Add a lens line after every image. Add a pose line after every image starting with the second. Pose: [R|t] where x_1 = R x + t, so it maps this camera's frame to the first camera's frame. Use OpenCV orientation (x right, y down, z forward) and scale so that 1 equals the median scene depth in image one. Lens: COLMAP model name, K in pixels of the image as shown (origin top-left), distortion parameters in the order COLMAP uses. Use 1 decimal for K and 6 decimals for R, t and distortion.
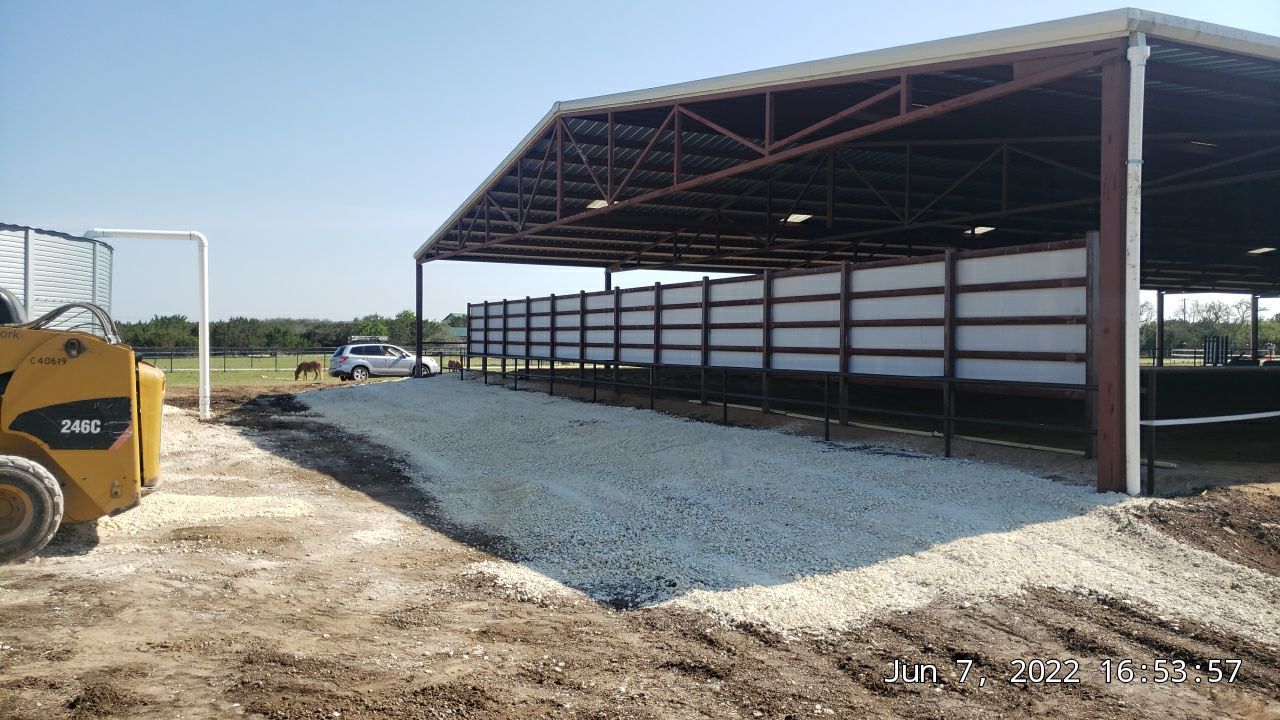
lens RADIAL K [[1019.3, 0, 642.3], [0, 1019.3, 352.7], [0, 0, 1]] dist [0.044088, 0.011098]
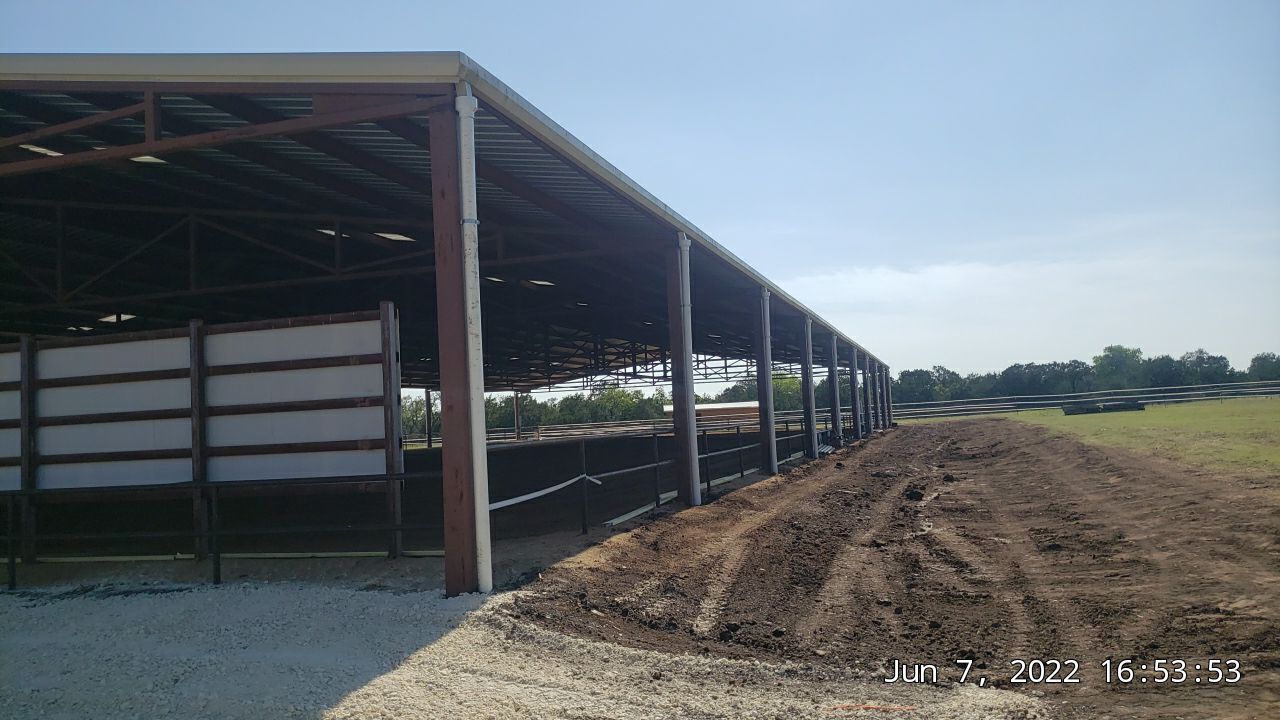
lens RADIAL K [[1019.3, 0, 639.1], [0, 1019.3, 358.1], [0, 0, 1]] dist [0.044088, 0.011098]
pose [[0.679715, 0.000731, 0.733476, -0.053053], [0.066076, 0.995872, -0.062226, 0.000538], [-0.730494, 0.090761, 0.676861, 0.192463]]
